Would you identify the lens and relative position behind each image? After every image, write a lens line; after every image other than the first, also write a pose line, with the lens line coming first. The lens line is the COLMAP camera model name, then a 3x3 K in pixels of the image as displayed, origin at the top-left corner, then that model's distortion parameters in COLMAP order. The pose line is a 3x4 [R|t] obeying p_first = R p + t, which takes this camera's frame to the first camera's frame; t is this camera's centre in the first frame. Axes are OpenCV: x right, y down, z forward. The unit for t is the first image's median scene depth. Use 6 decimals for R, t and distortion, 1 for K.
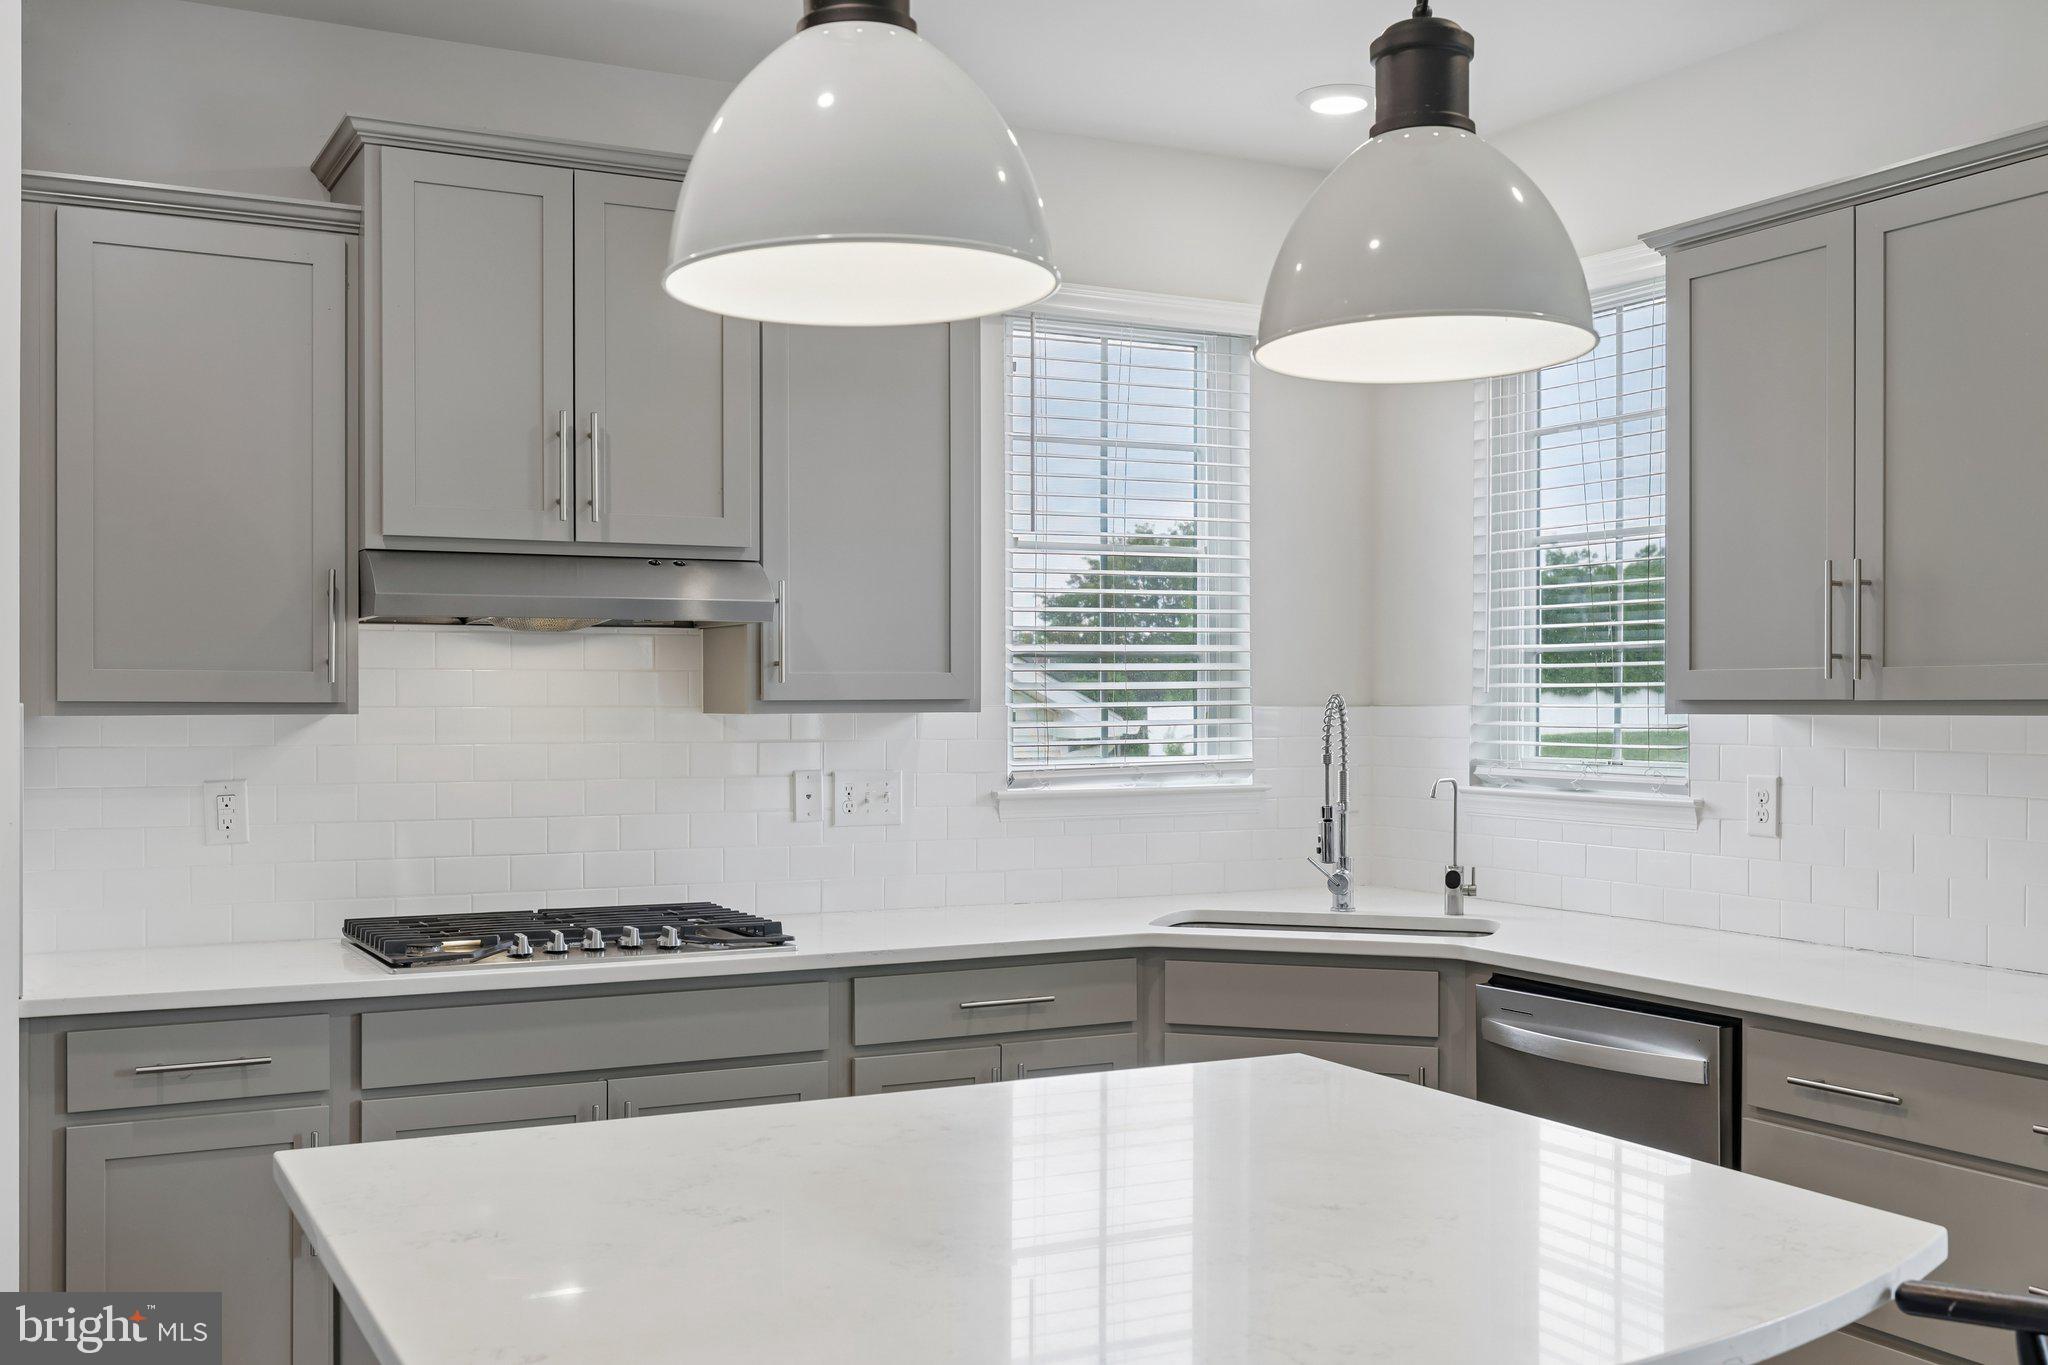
lens RADIAL K [[2013.6, 0, 1024.1], [0, 2013.6, 683.1], [0, 0, 1]] dist [0.012414, 0.000000]
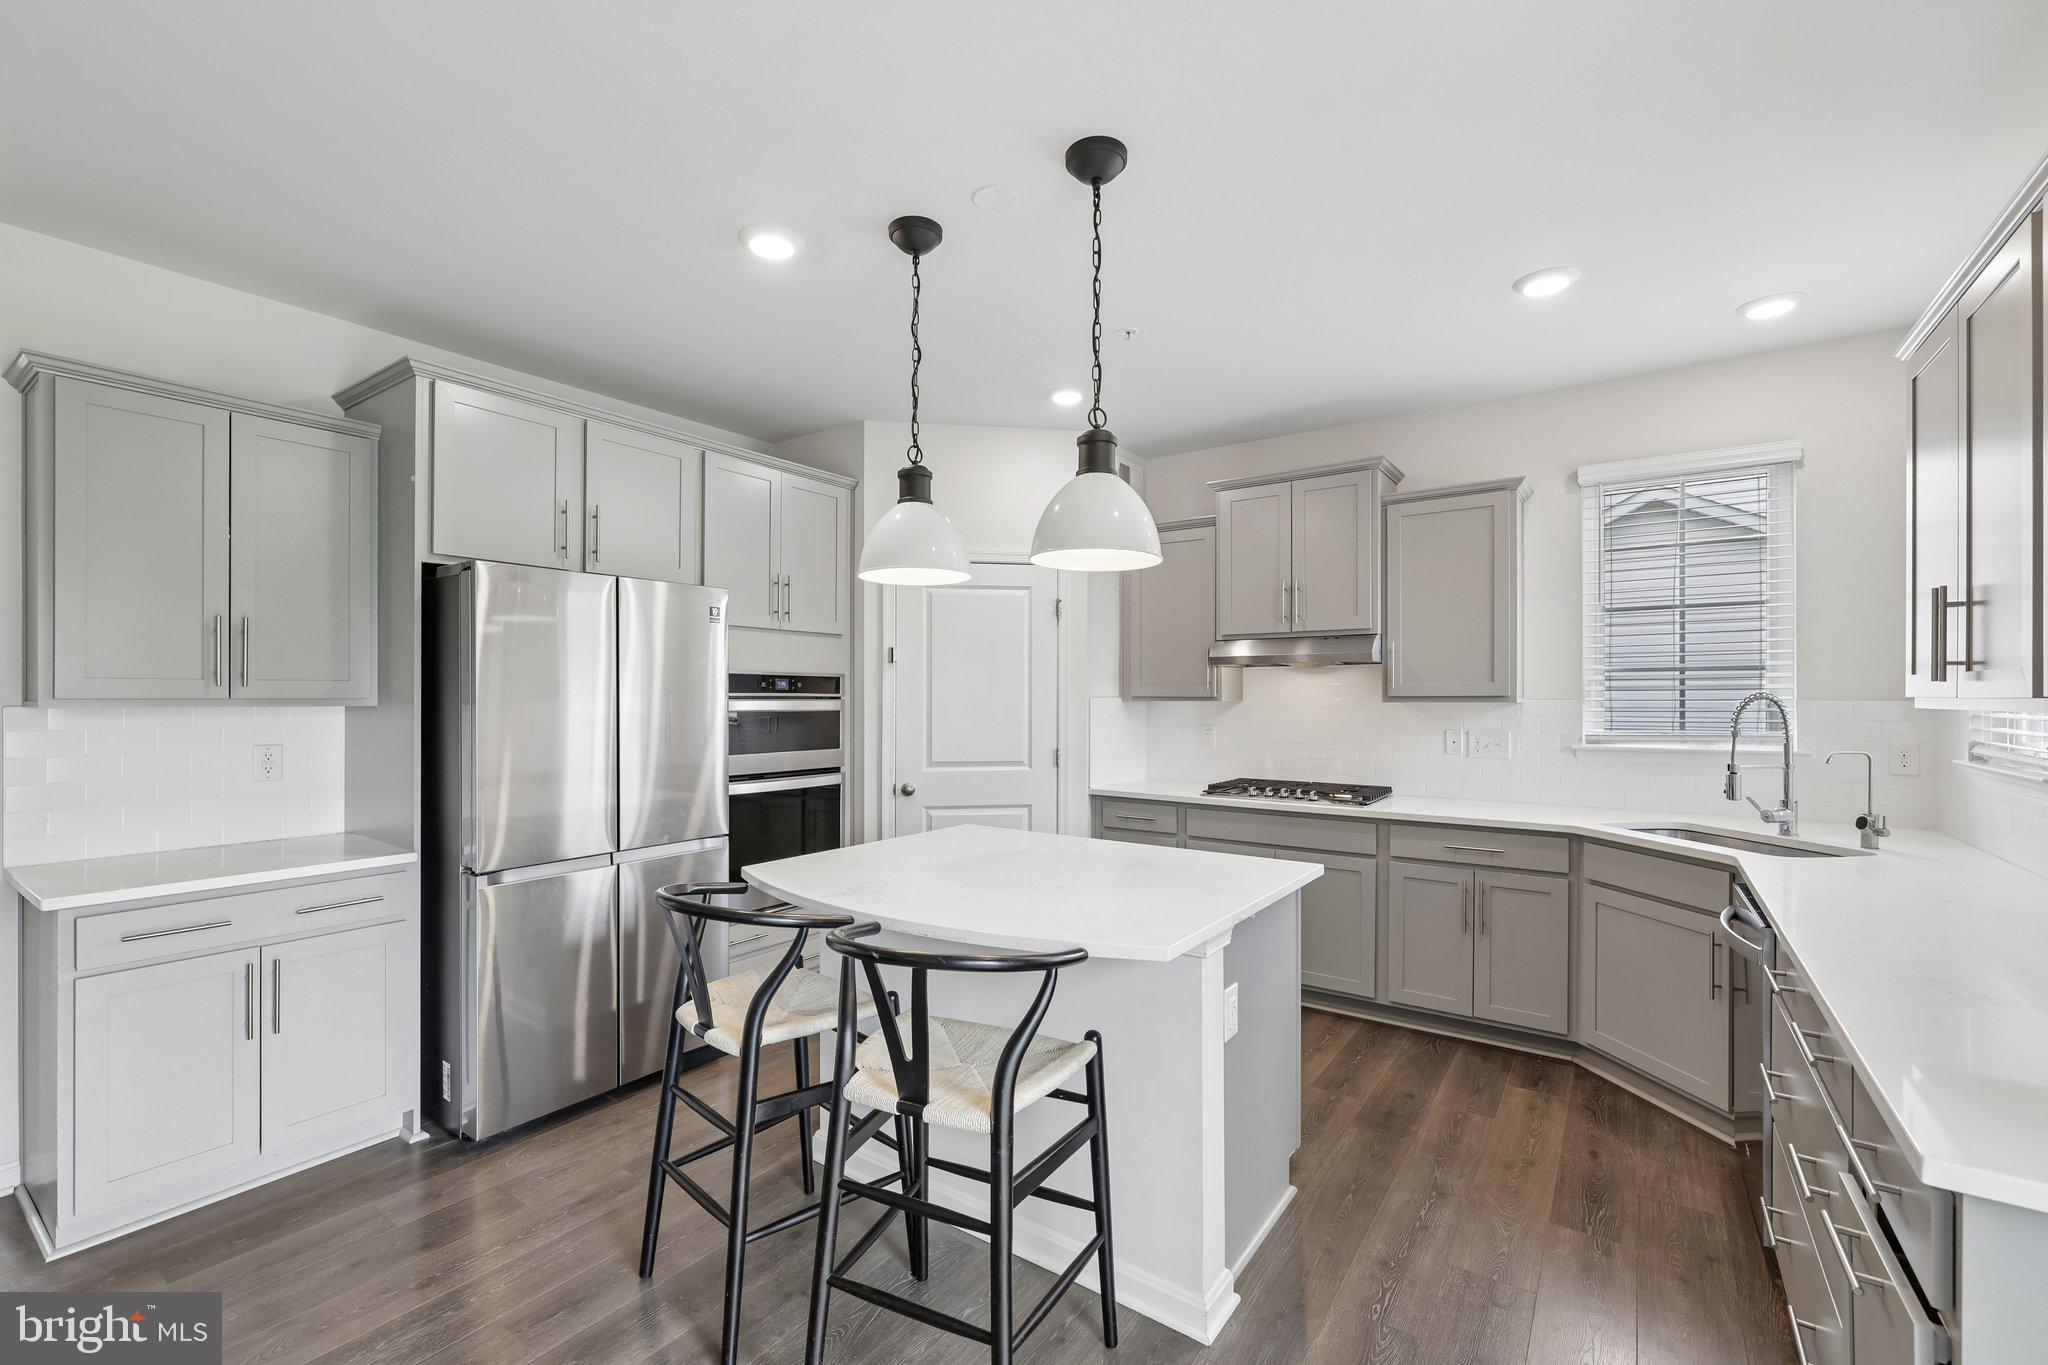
lens RADIAL K [[869.1, 0, 1025.6], [0, 869.1, 692.2], [0, 0, 1]] dist [0.001349, 0.000254]
pose [[0.457192, 0.000307, -0.889368, 0.529303], [0.010523, 0.999928, 0.005754, -0.005742], [0.889306, -0.011989, 0.457156, 0.205490]]
